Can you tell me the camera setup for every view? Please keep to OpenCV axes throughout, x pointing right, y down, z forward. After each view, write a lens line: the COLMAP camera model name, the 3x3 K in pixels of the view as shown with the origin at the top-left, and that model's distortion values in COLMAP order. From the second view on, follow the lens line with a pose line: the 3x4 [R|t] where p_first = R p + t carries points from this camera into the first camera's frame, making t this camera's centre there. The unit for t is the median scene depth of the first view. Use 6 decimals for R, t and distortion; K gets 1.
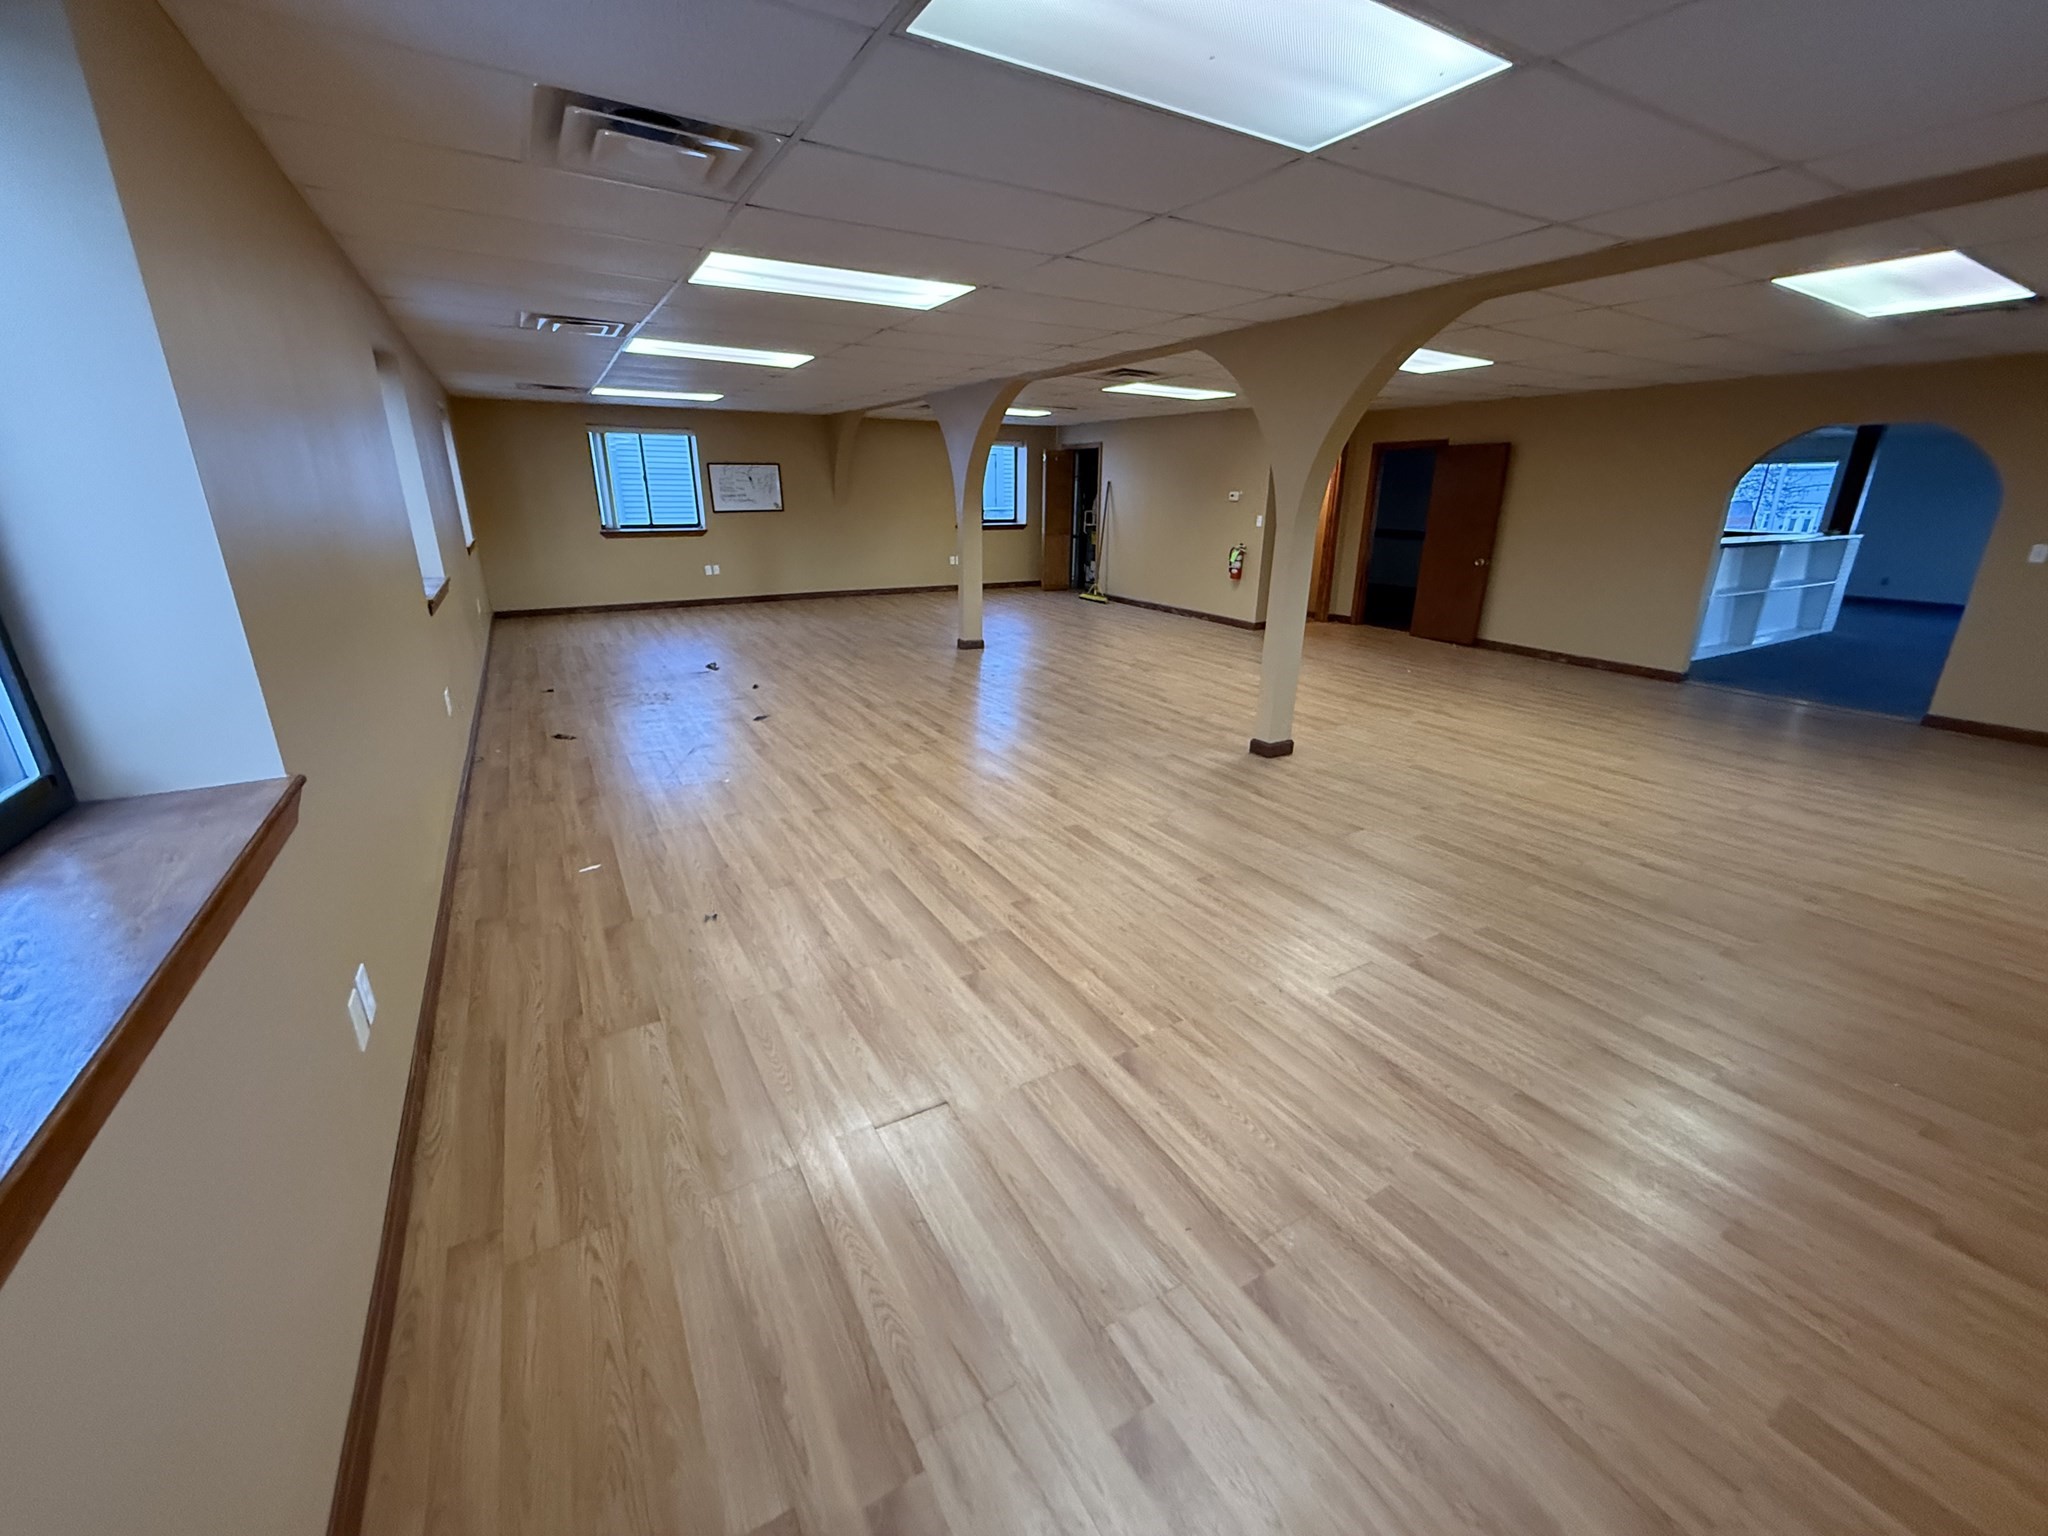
lens RADIAL K [[825.3, 0, 1024.0], [0, 825.3, 768.0], [0, 0, 1]] dist [0.000975, -0.000086]
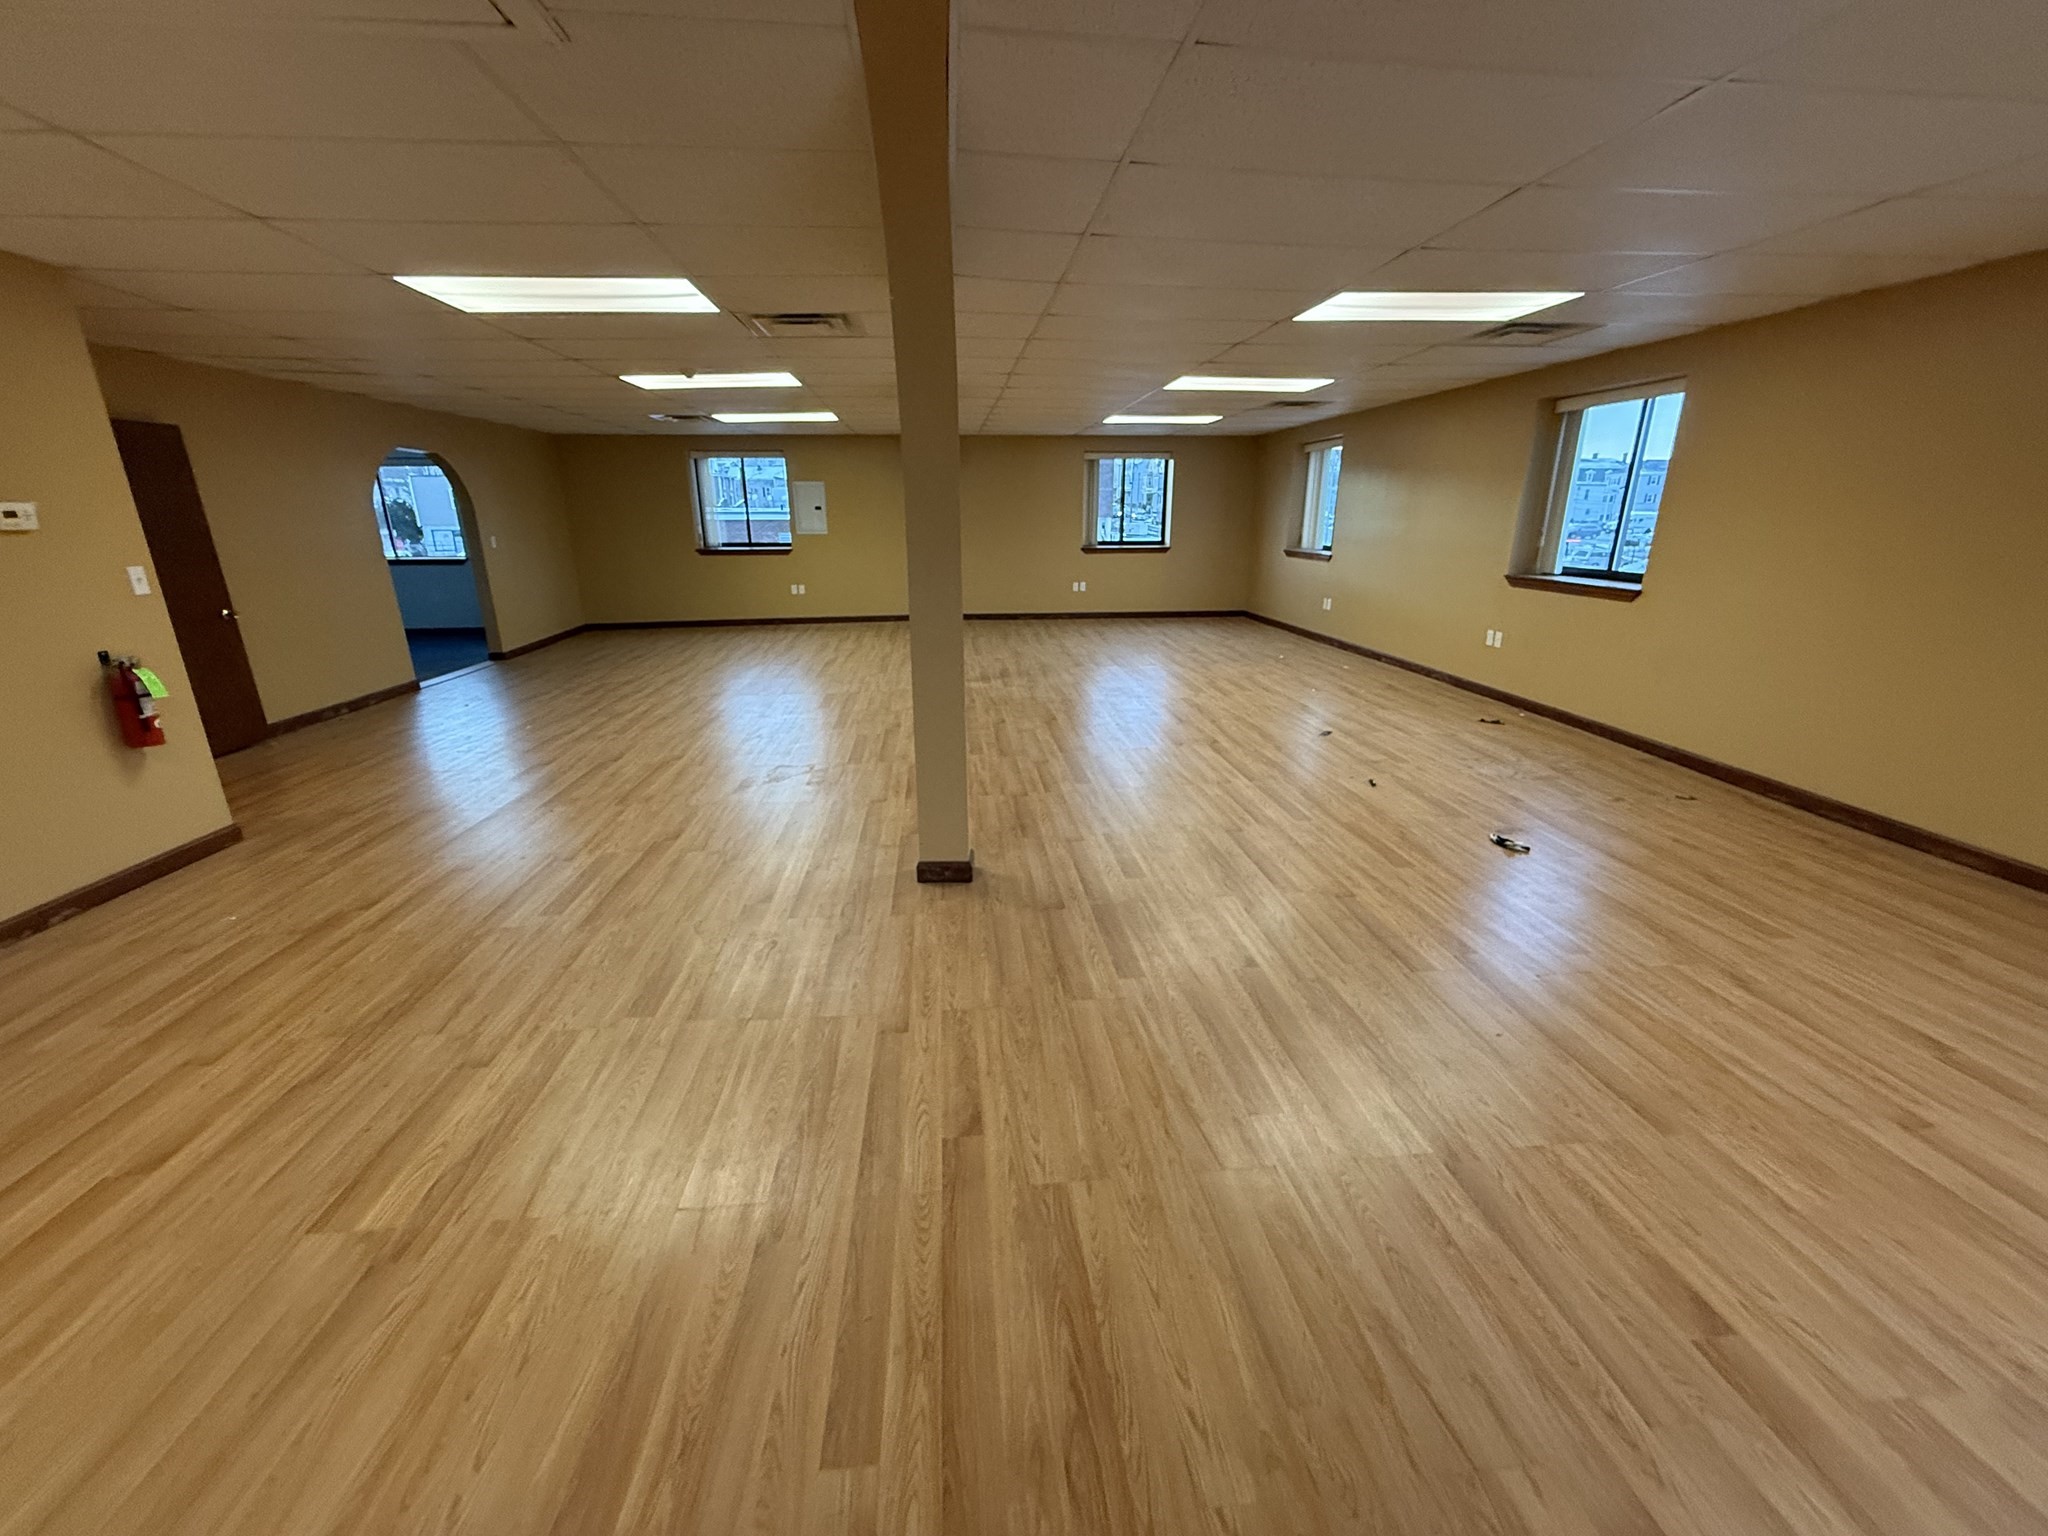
lens RADIAL K [[825.3, 0, 1024.0], [0, 825.3, 768.0], [0, 0, 1]] dist [0.000975, -0.000086]
pose [[-0.908042, -0.129036, 0.398509, -0.359759], [0.131453, 0.815527, 0.563593, -0.580422], [-0.397718, 0.564151, -0.723571, 1.735068]]
